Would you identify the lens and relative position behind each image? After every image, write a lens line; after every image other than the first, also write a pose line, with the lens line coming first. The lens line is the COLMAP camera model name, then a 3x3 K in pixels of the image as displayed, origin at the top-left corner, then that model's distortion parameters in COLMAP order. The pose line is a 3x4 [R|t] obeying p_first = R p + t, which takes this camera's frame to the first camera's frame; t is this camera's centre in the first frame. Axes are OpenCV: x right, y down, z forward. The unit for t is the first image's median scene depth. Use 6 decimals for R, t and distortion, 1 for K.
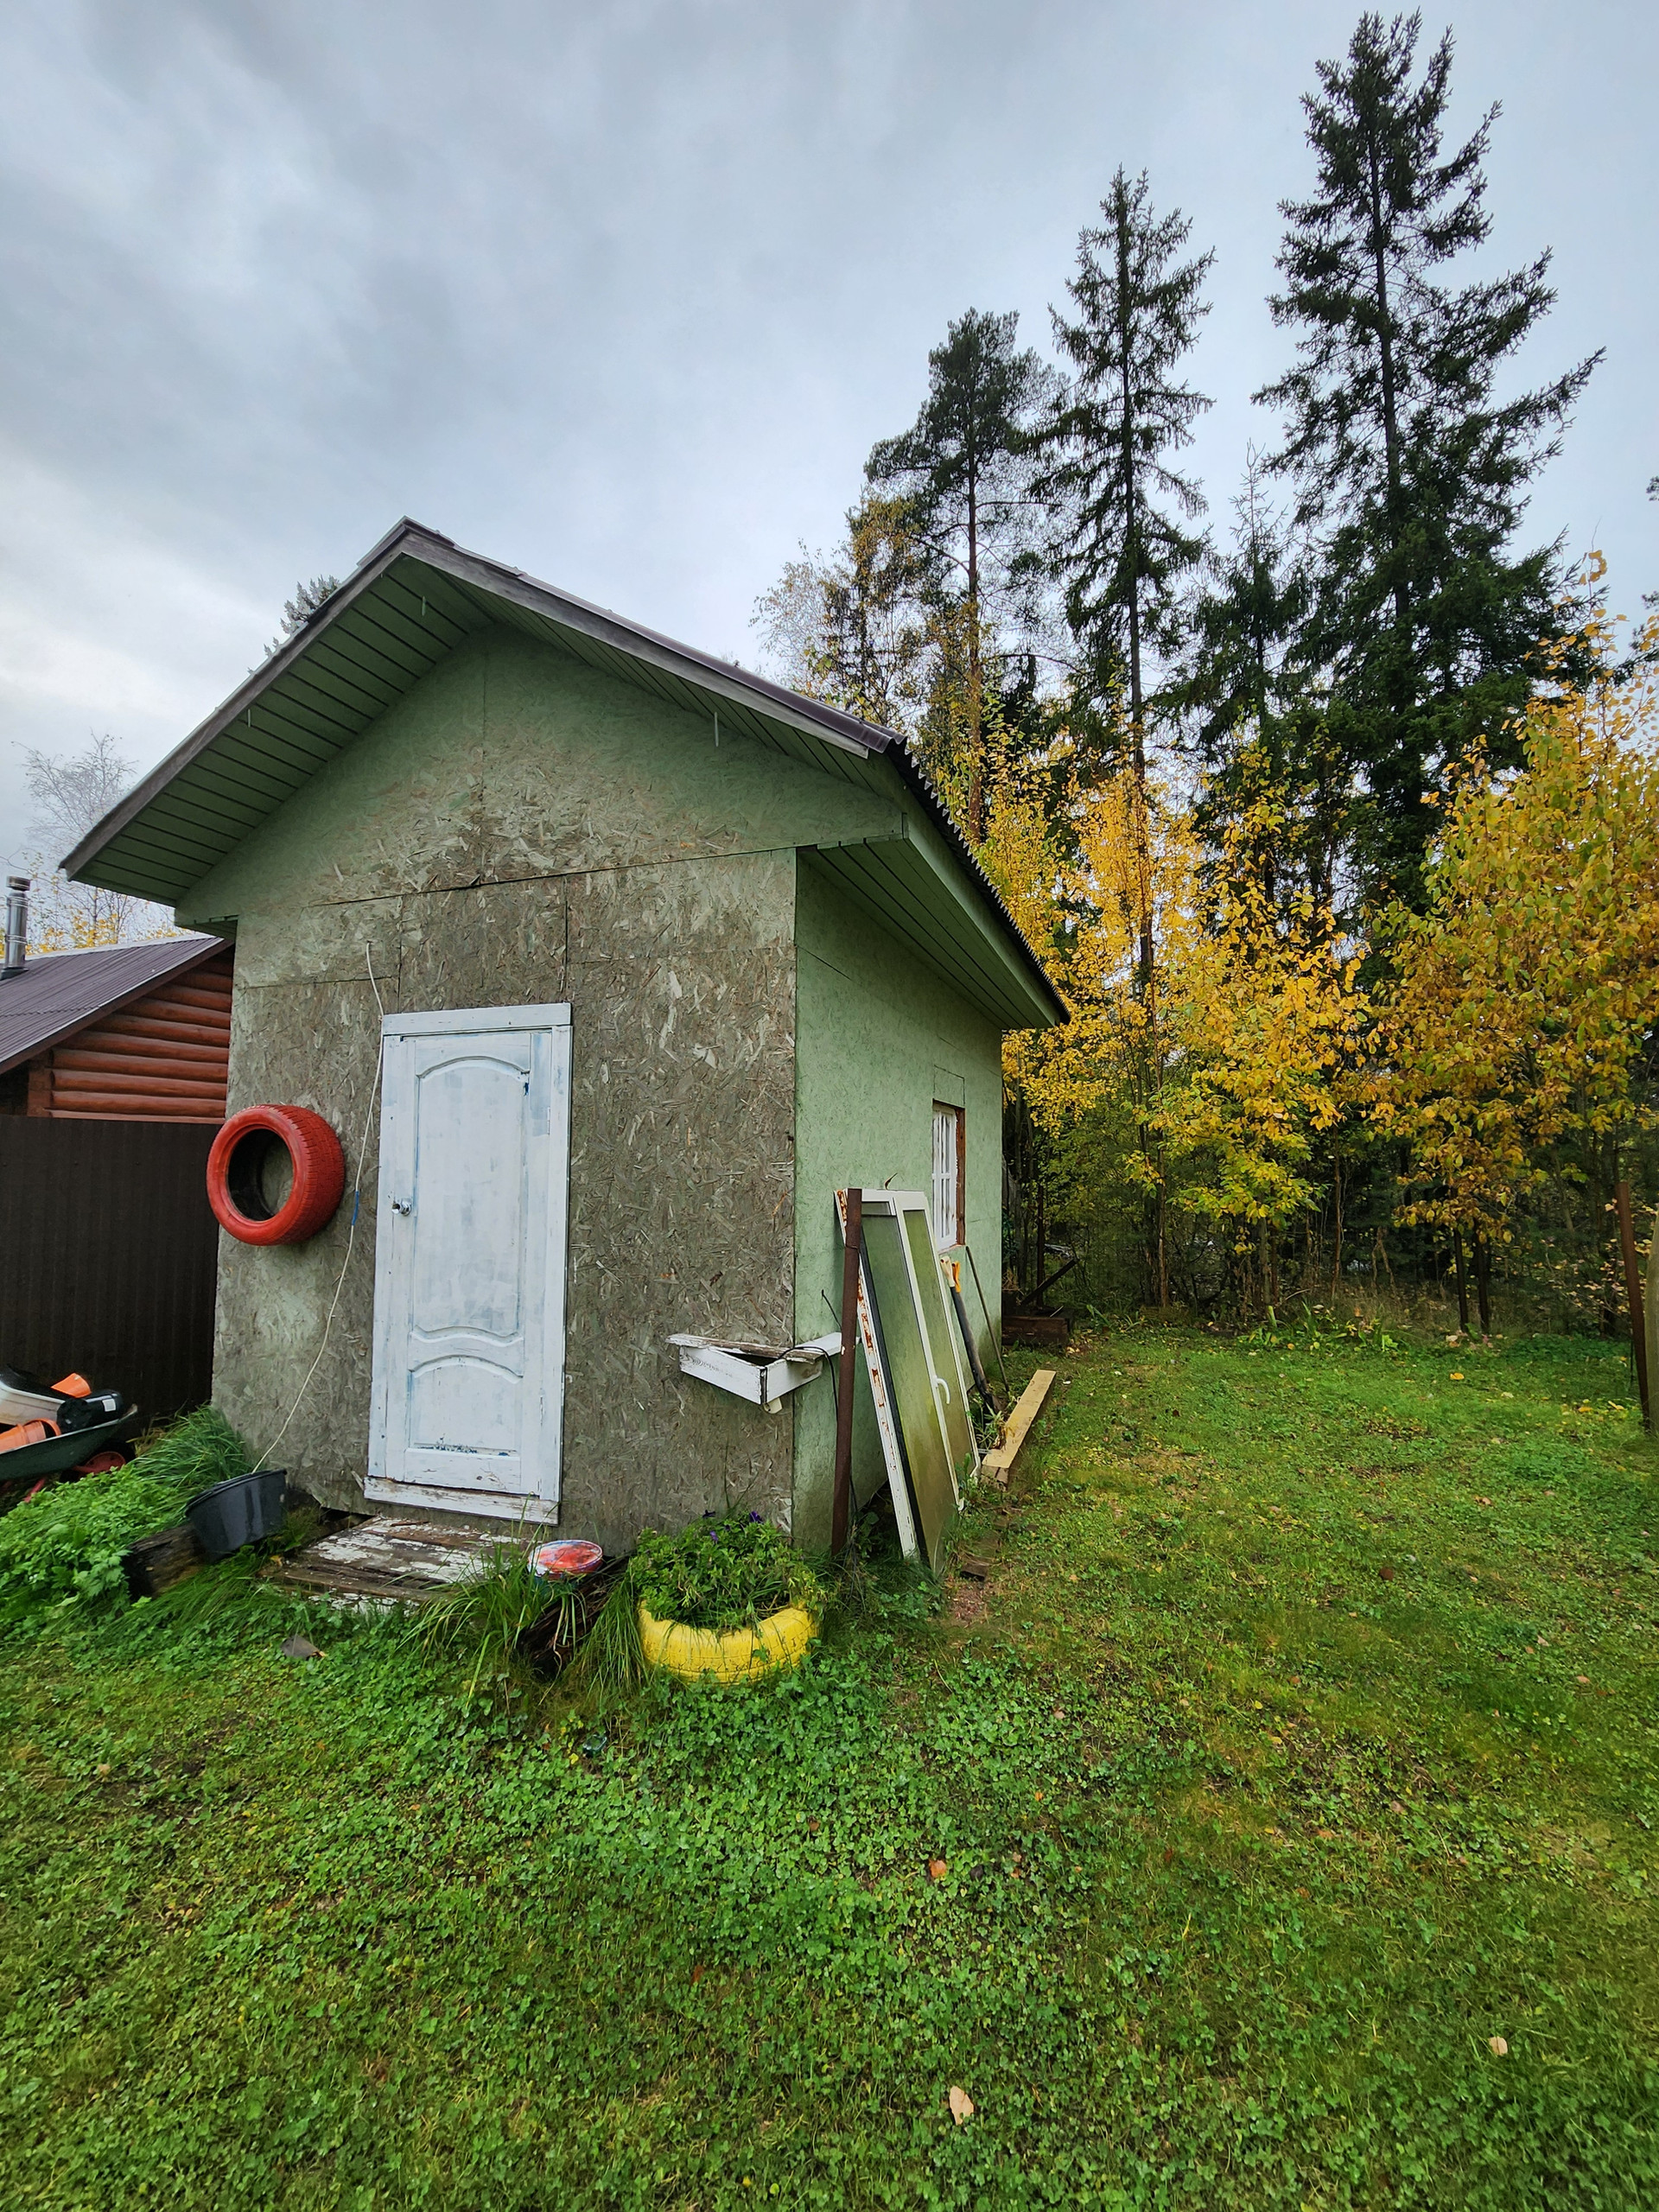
lens RADIAL K [[894.6, 0, 829.5], [0, 894.6, 1106.0], [0, 0, 1]] dist [0.000559, 0.000050]
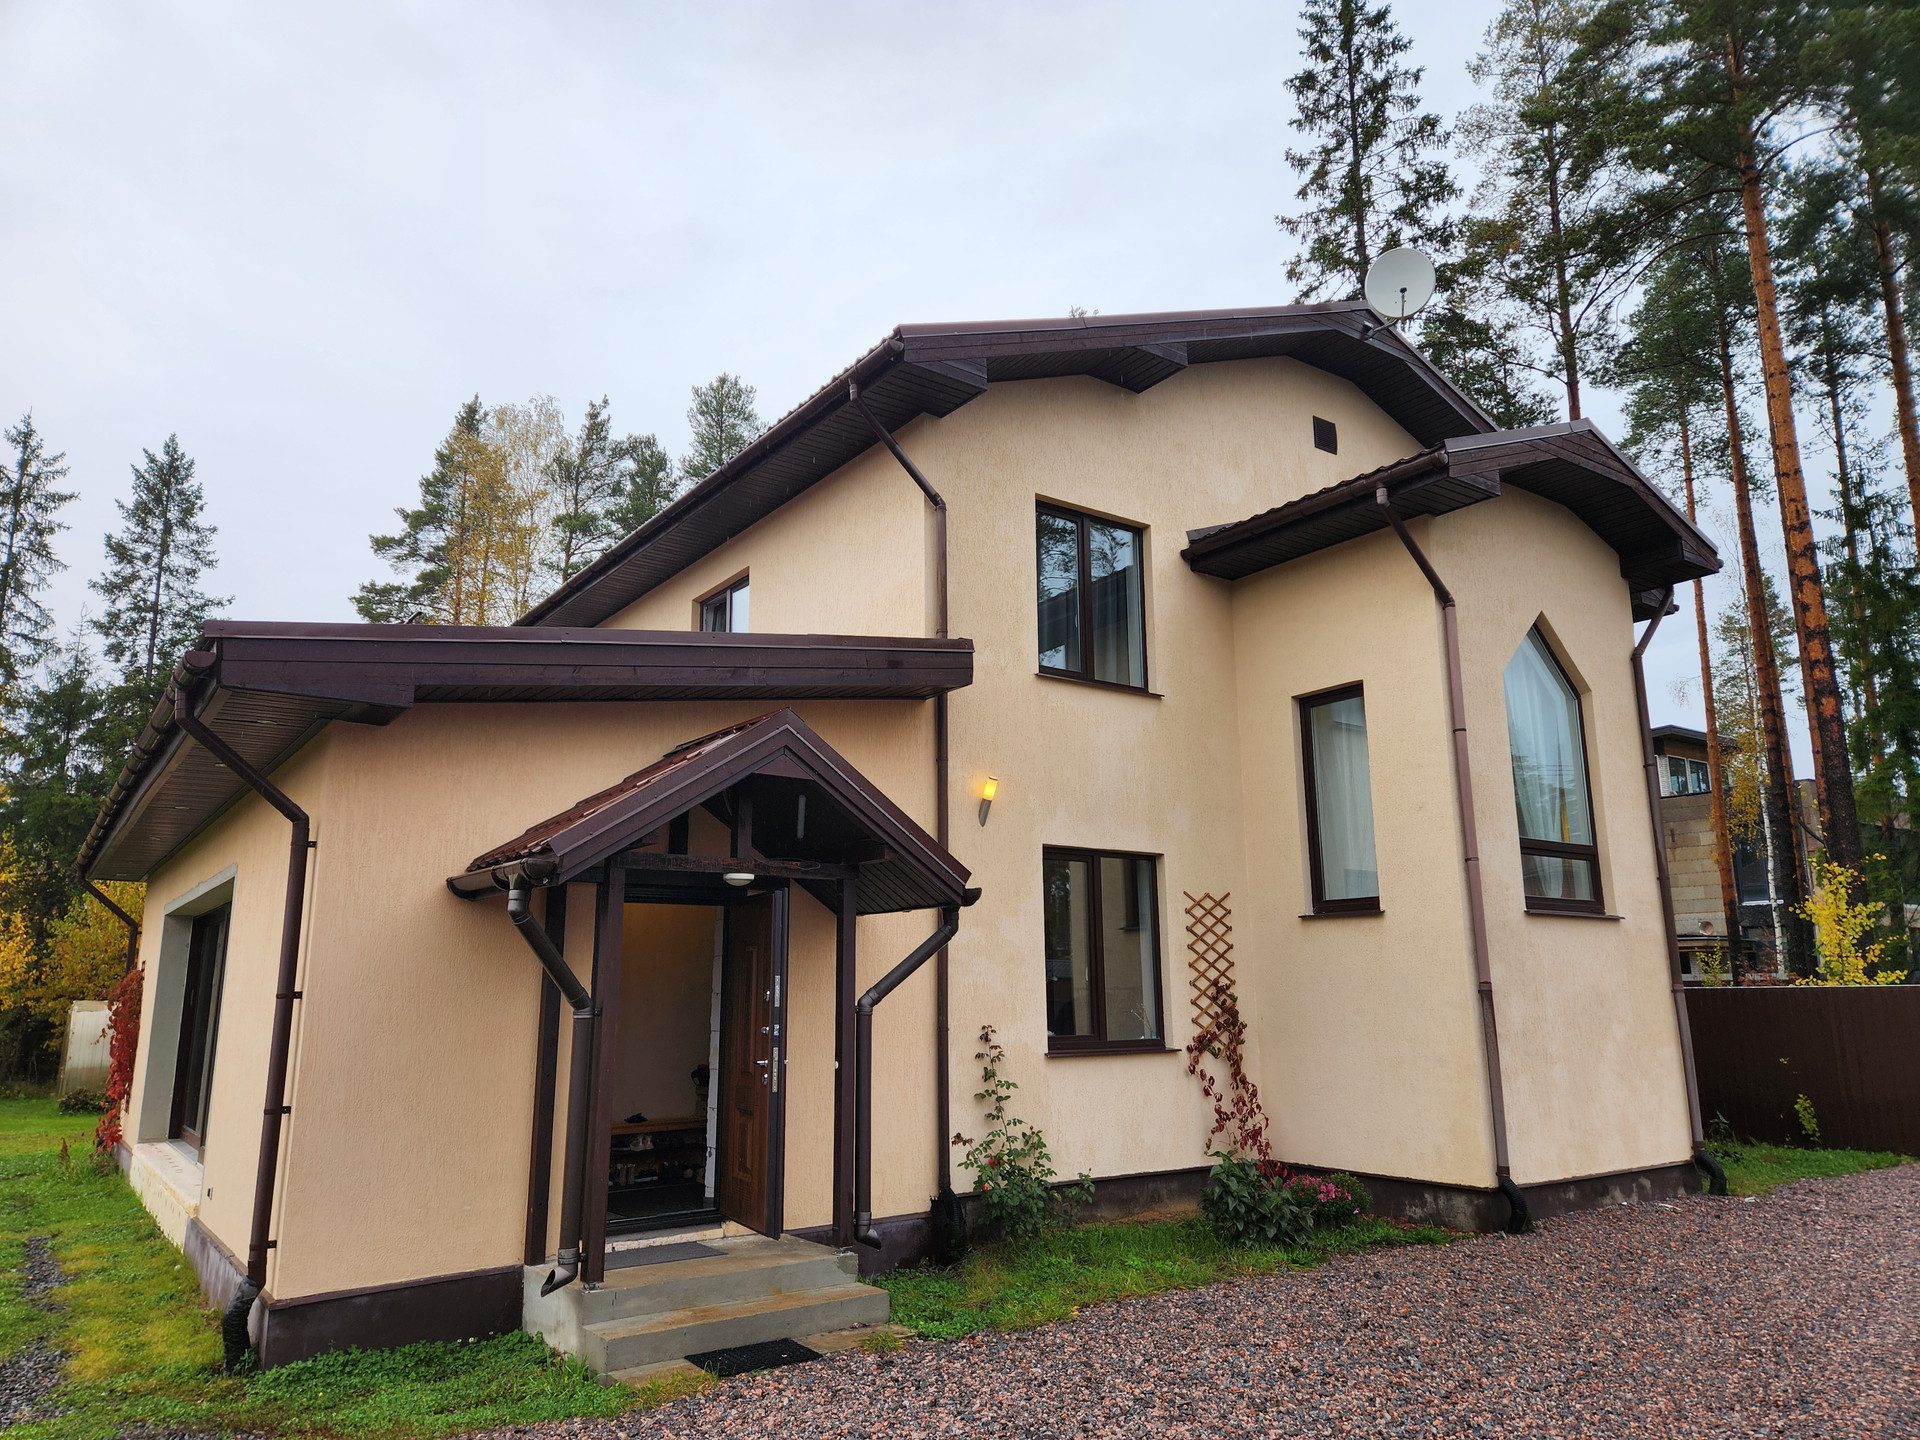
lens RADIAL K [[1268.3, 0, 953.7], [0, 1268.3, 726.2], [0, 0, 1]] dist [0.076239, -0.061583]
pose [[0.579184, 0.172301, 0.796780, -1.568691], [-0.045730, 0.982736, -0.179272, -0.370760], [-0.813913, 0.067394, 0.577064, -5.458429]]
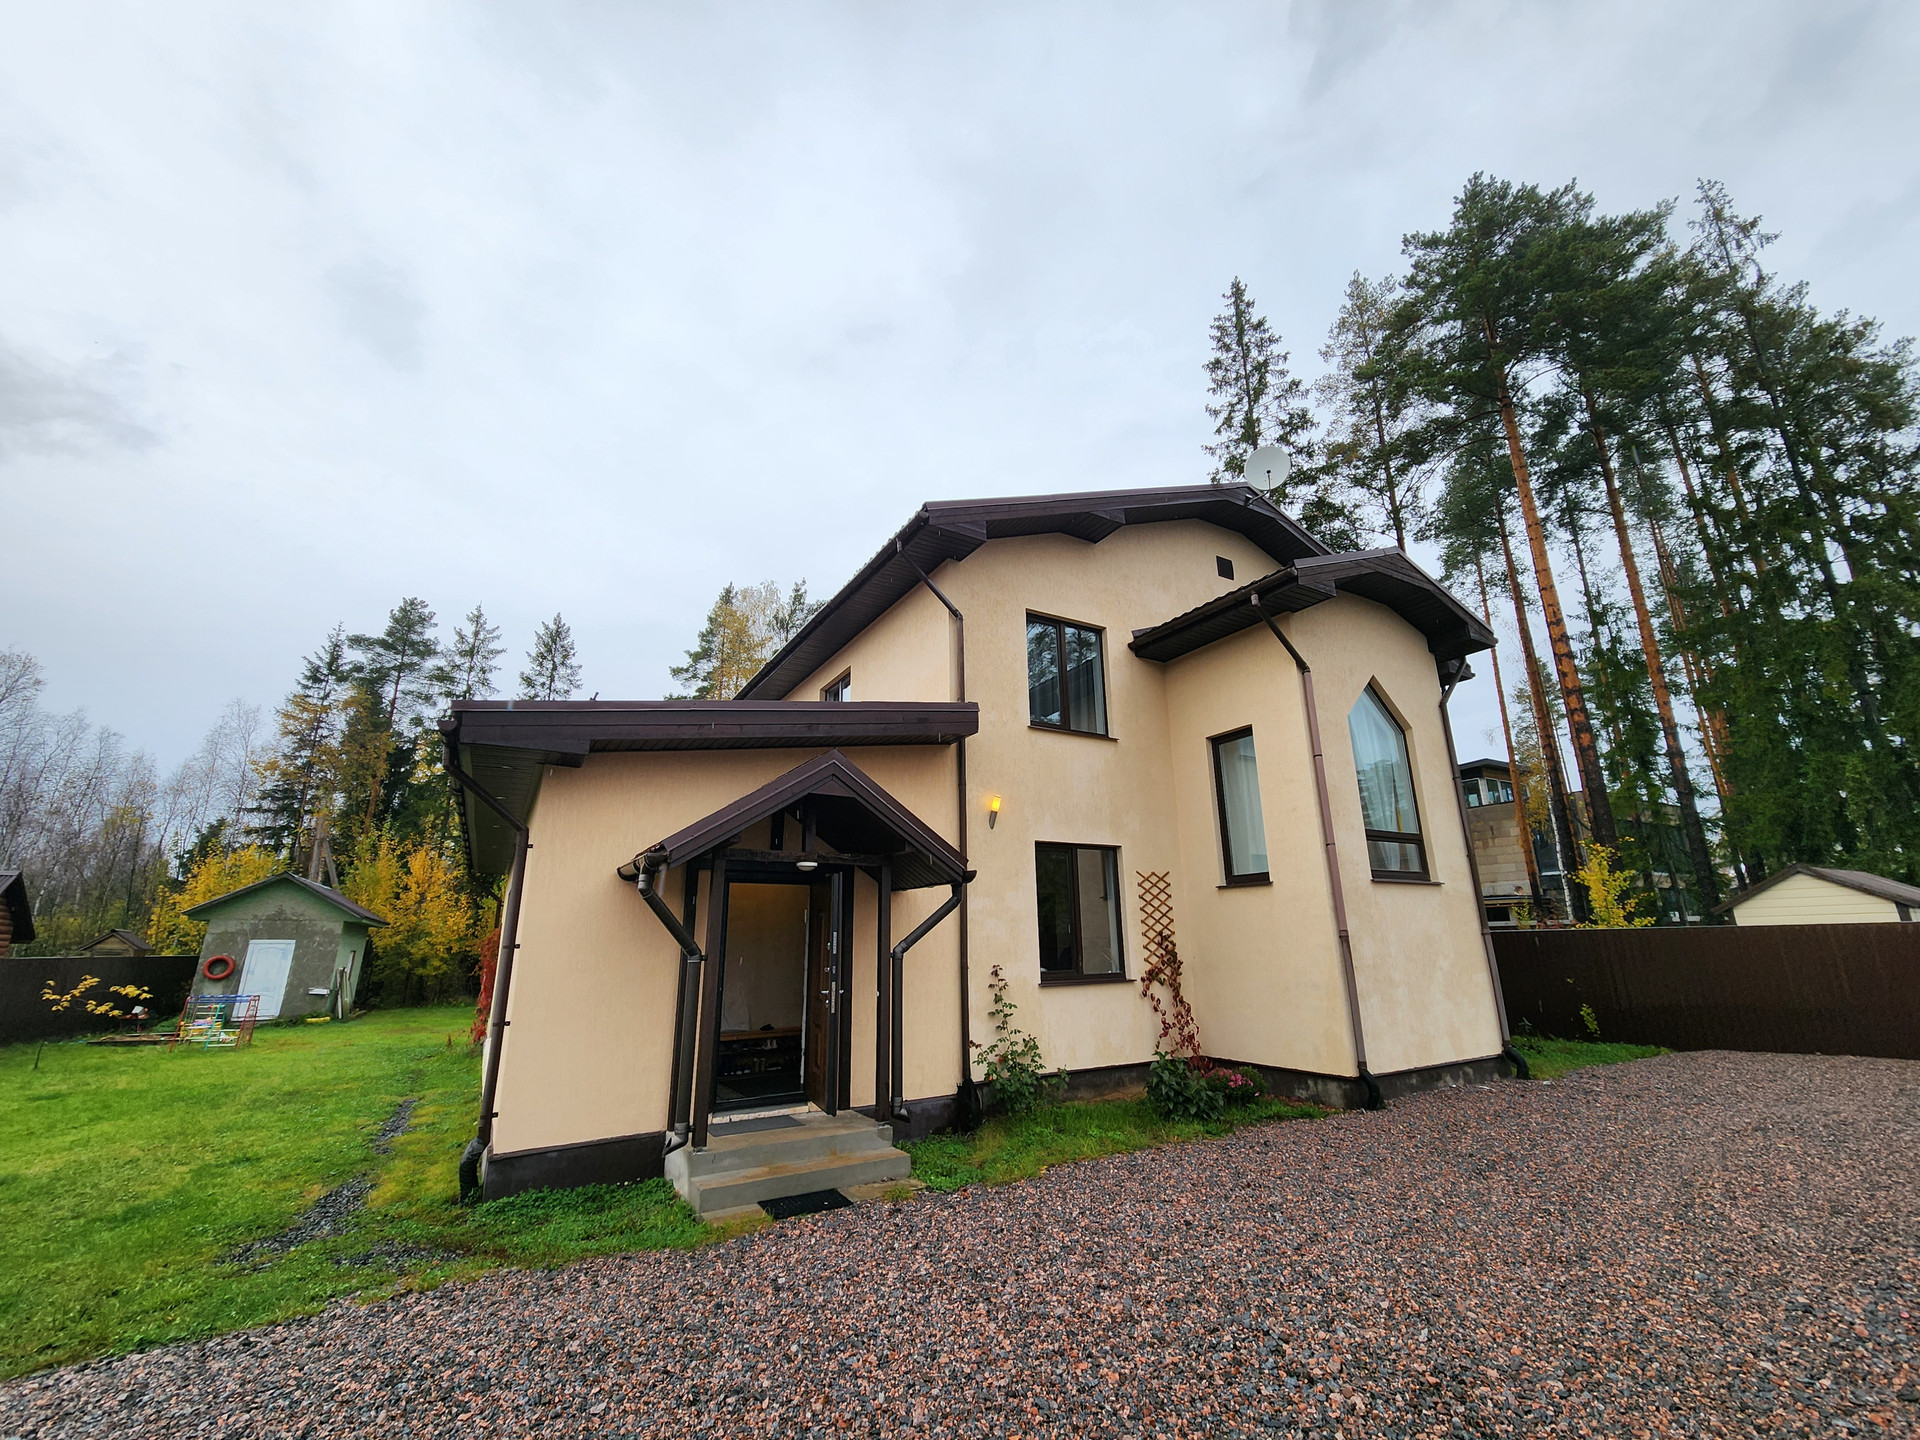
lens RADIAL K [[776.5, 0, 967.9], [0, 776.5, 722.8], [0, 0, 1]] dist [0.000559, 0.000050]
pose [[0.649175, 0.205411, 0.732378, -1.307799], [-0.035376, 0.969957, -0.240689, -0.378893], [-0.759816, 0.130341, 0.636939, -5.481443]]
